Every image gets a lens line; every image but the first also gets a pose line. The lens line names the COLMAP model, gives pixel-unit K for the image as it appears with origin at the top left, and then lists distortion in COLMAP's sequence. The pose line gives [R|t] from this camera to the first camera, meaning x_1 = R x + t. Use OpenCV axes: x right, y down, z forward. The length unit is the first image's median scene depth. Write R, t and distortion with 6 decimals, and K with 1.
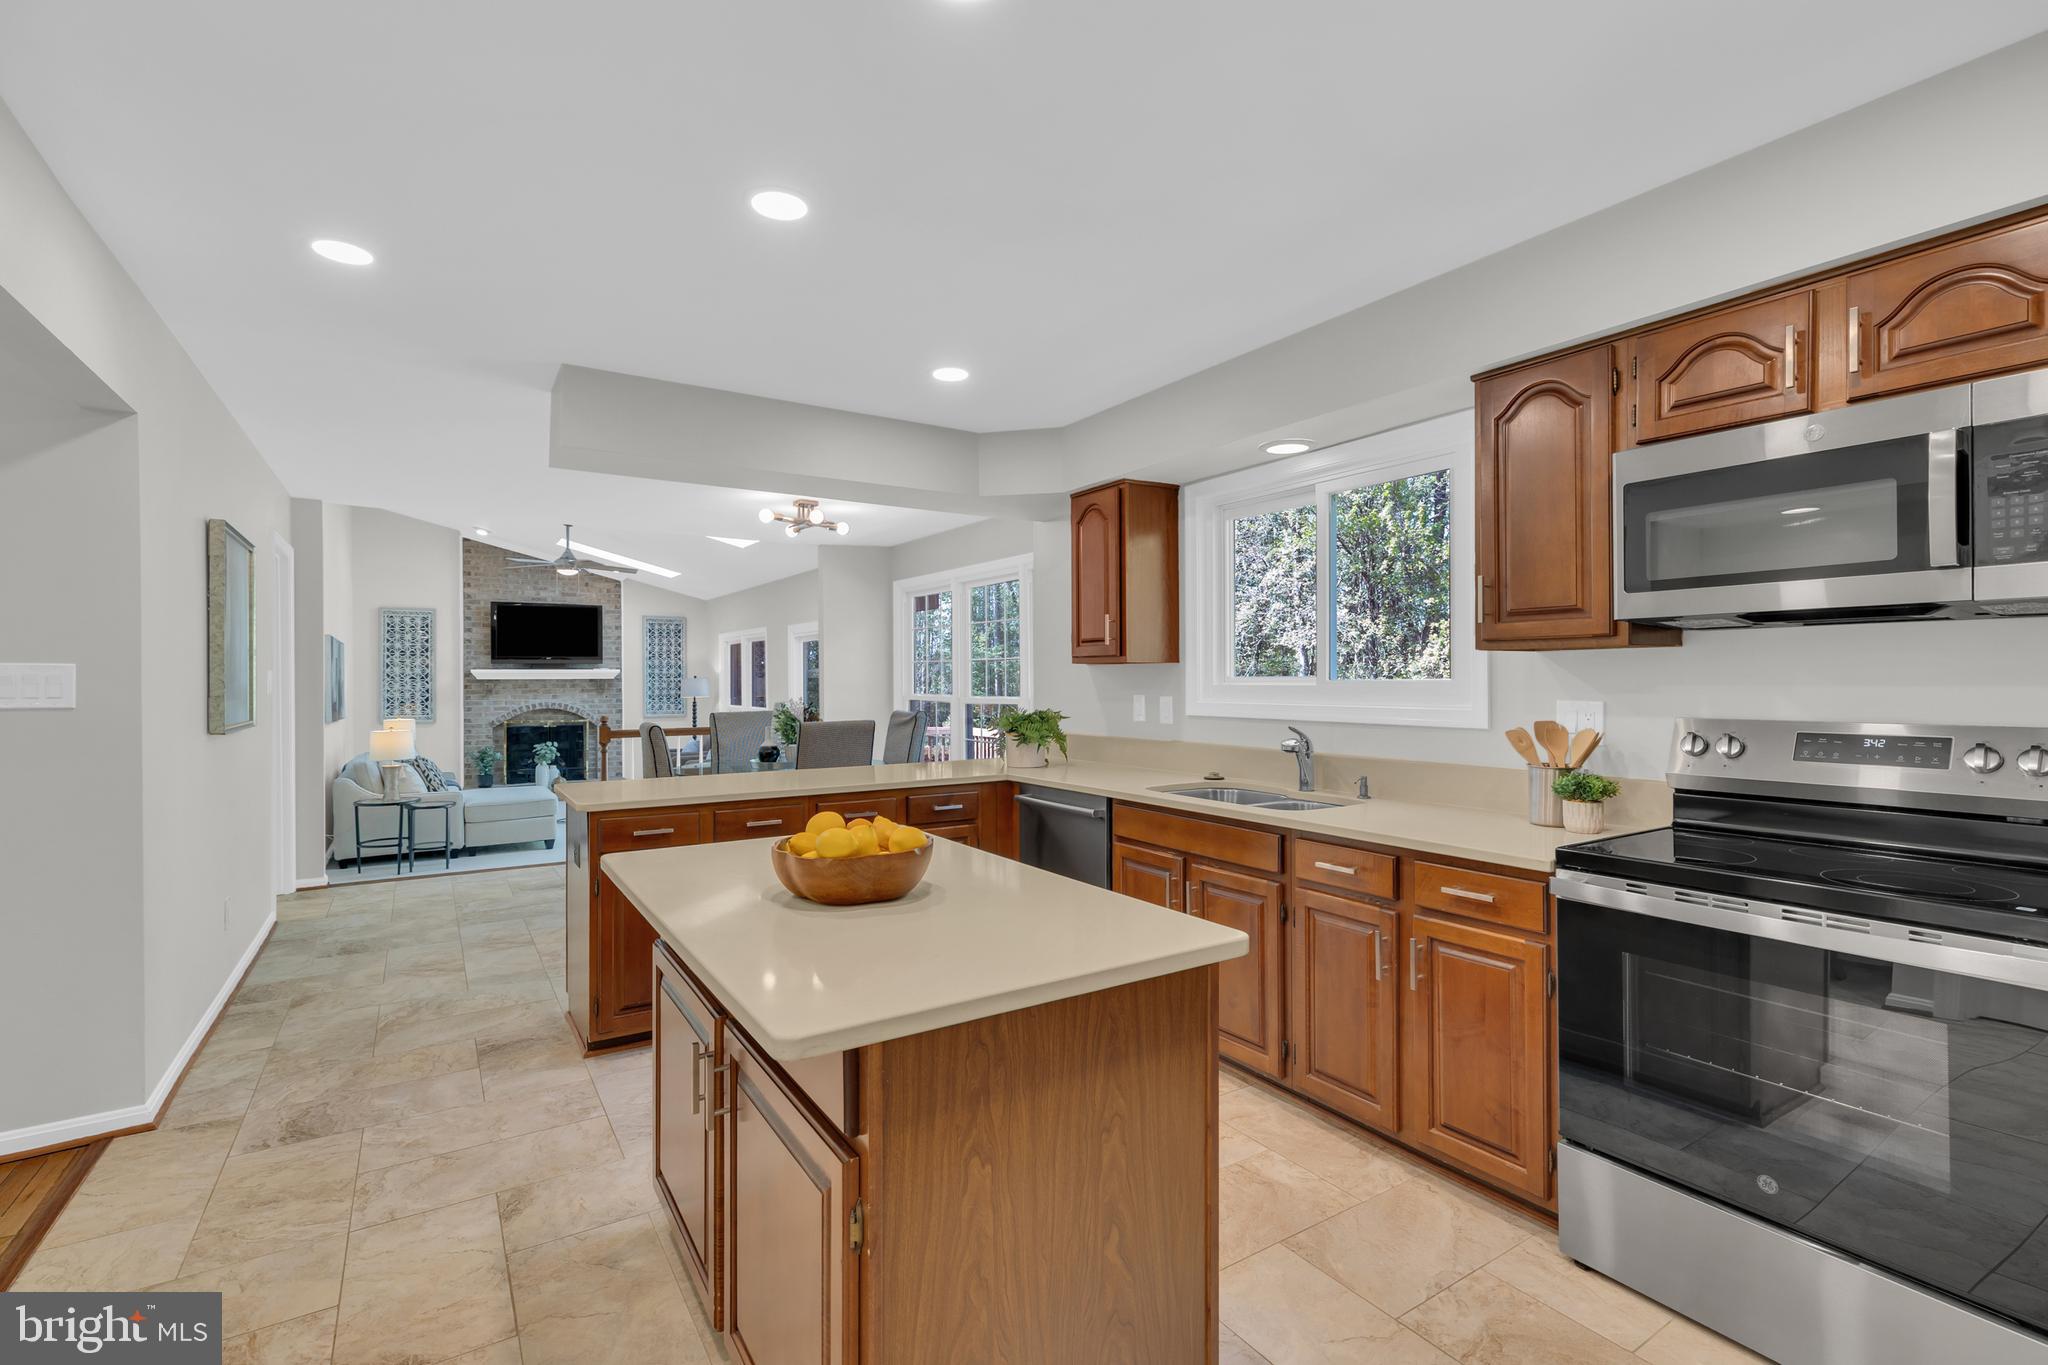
lens RADIAL K [[936.7, 0, 1021.2], [0, 936.7, 678.7], [0, 0, 1]] dist [0.001842, 0.000207]
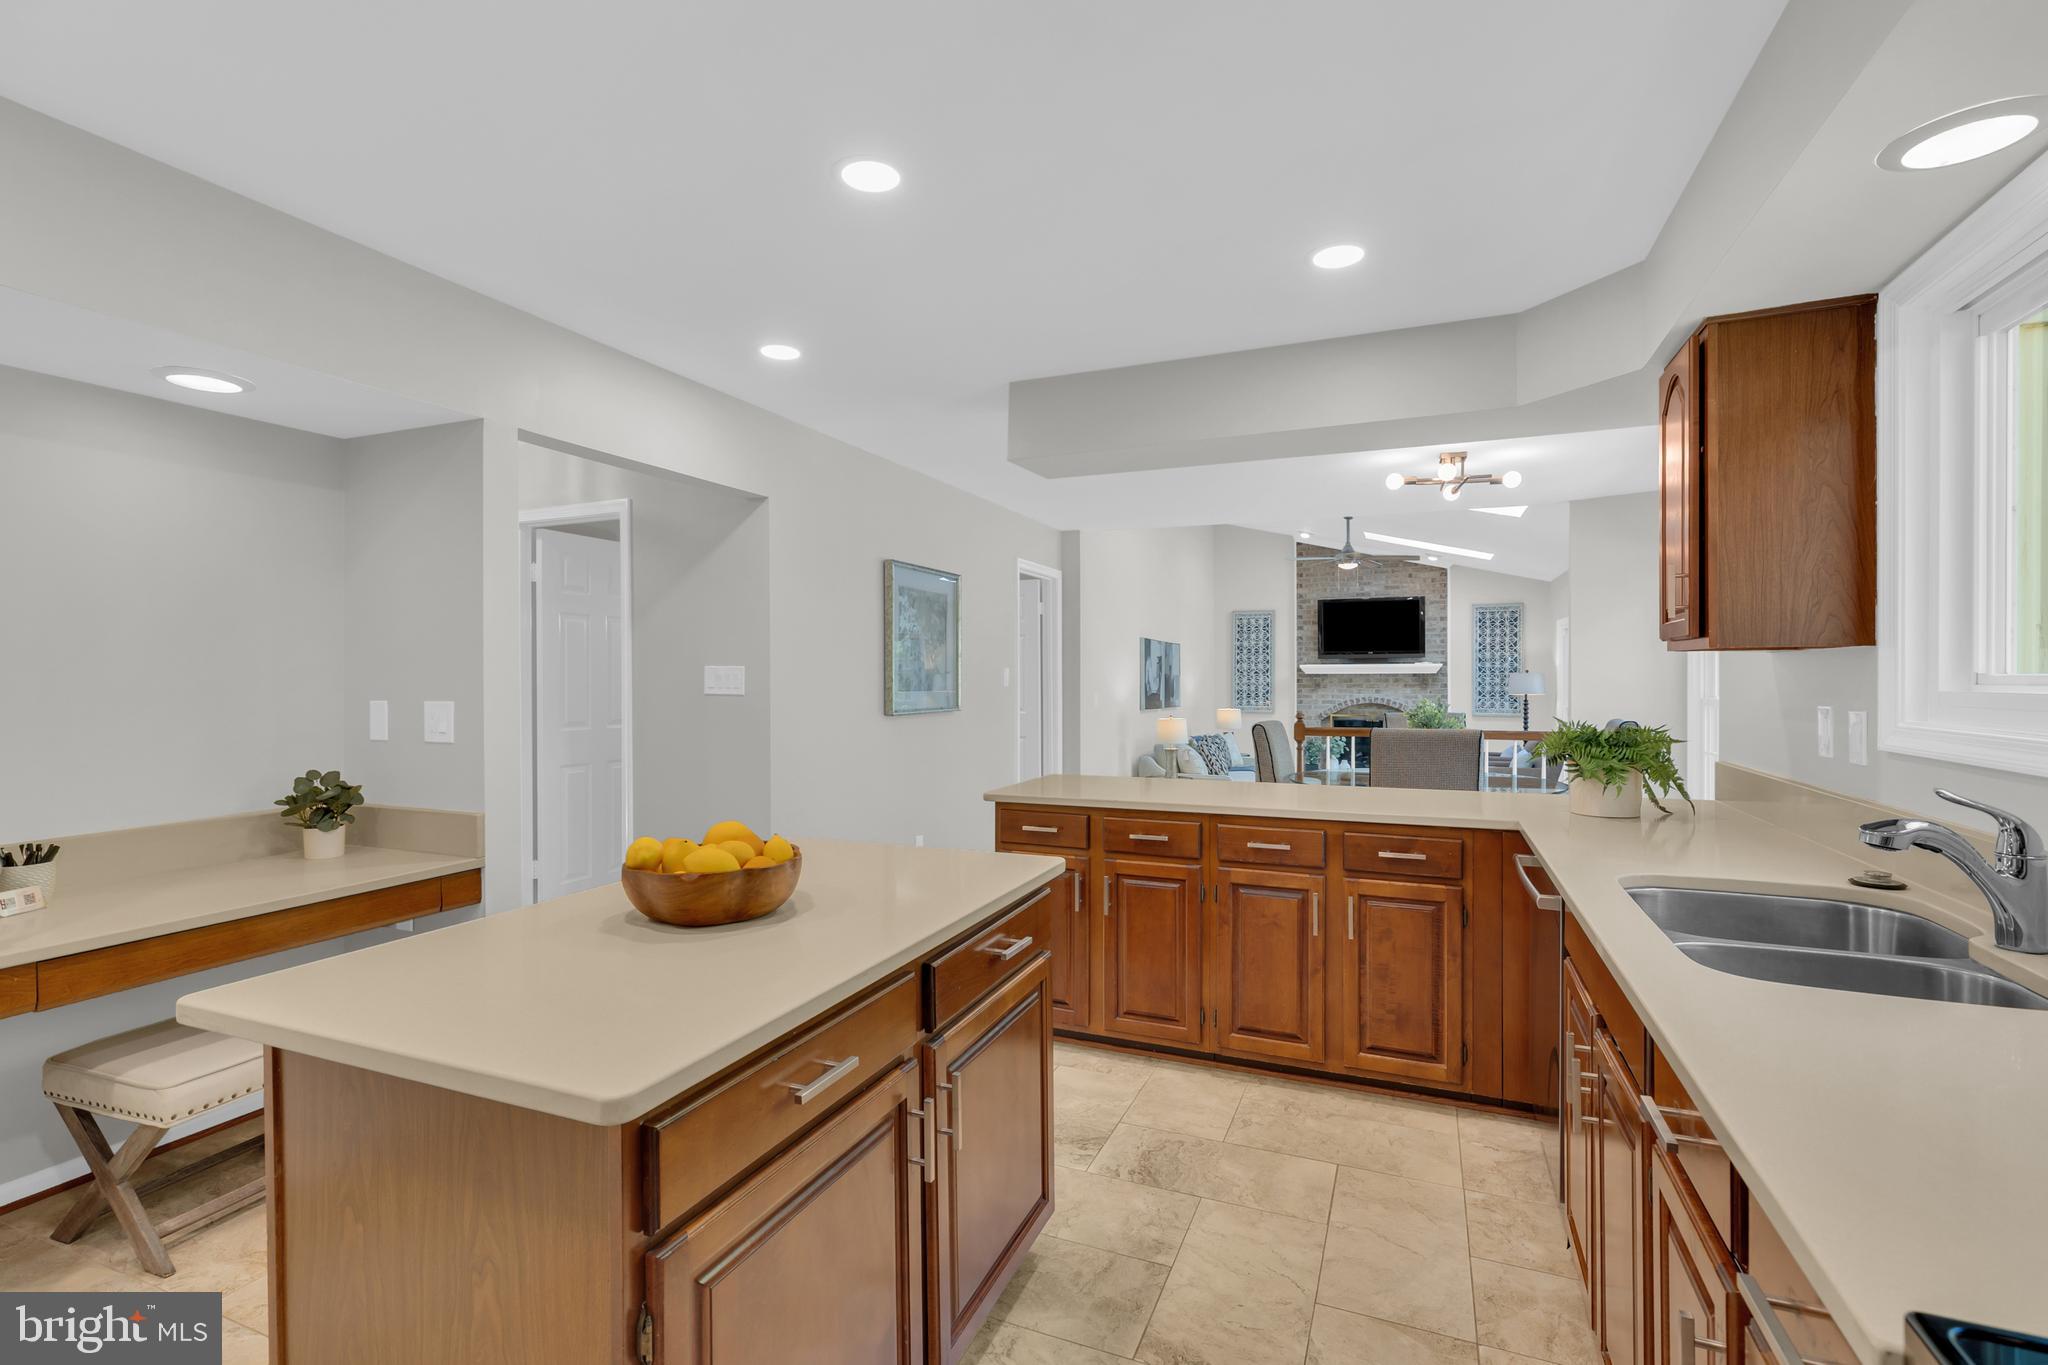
lens RADIAL K [[946.0, 0, 1004.6], [0, 946.0, 690.4], [0, 0, 1]] dist [0.002951, 0.000120]
pose [[0.554248, 0.014475, -0.832226, 0.123510], [0.001654, 0.999828, 0.018492, -0.001074], [0.832350, -0.011626, 0.554128, 0.118594]]
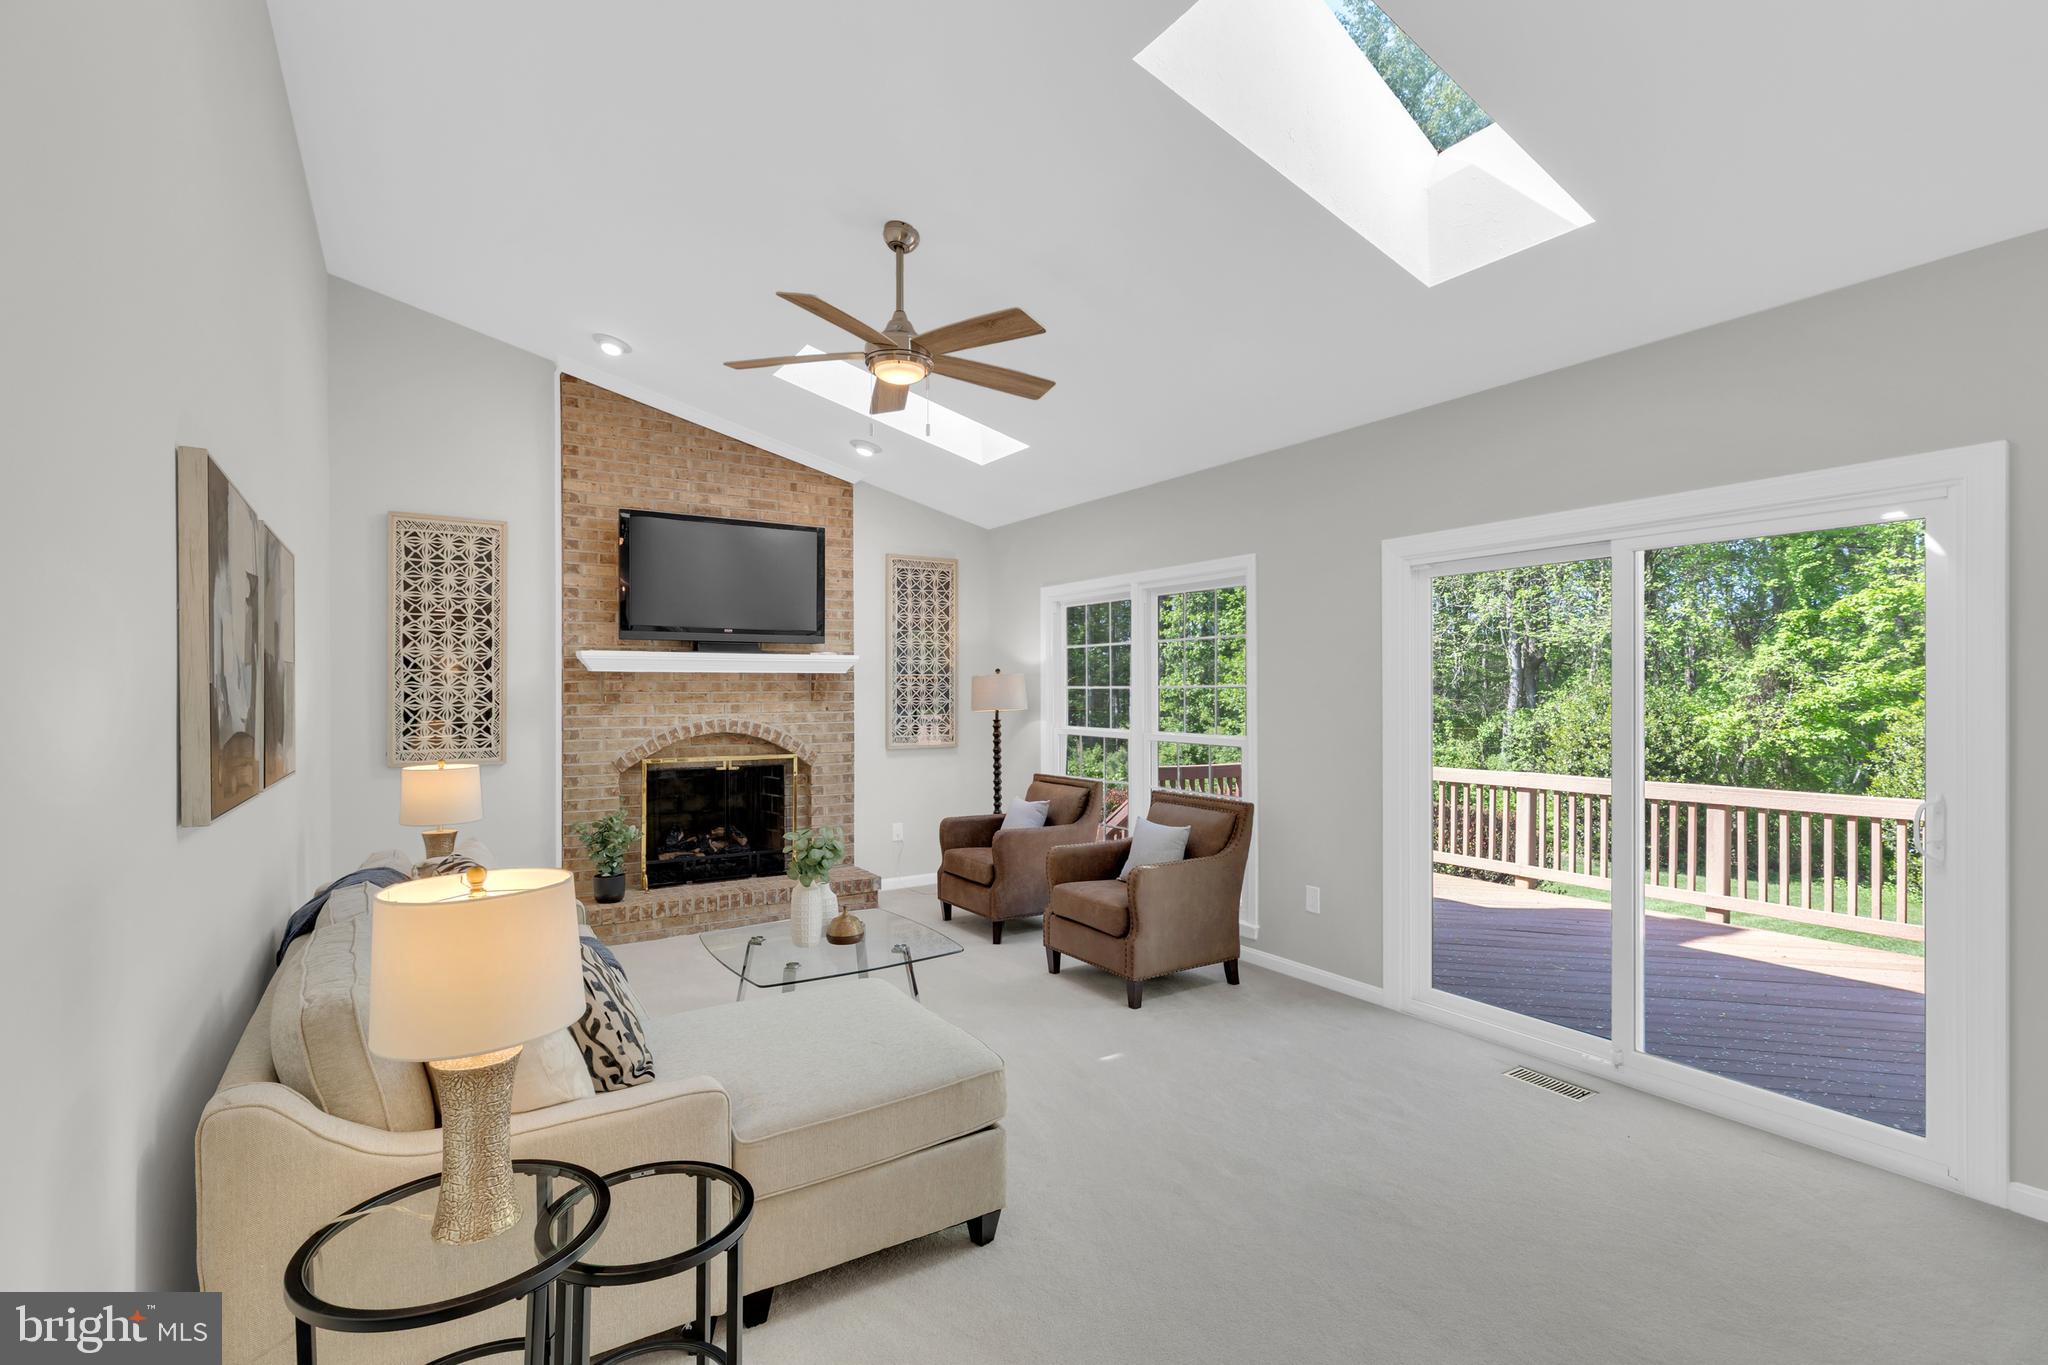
lens RADIAL K [[946.0, 0, 1004.6], [0, 946.0, 690.4], [0, 0, 1]] dist [0.002951, 0.000120]
pose [[0.999946, 0.003184, -0.009911, -0.364947], [-0.003162, 0.999993, 0.002206, 0.008346], [0.009918, -0.002175, 0.999948, 0.520518]]
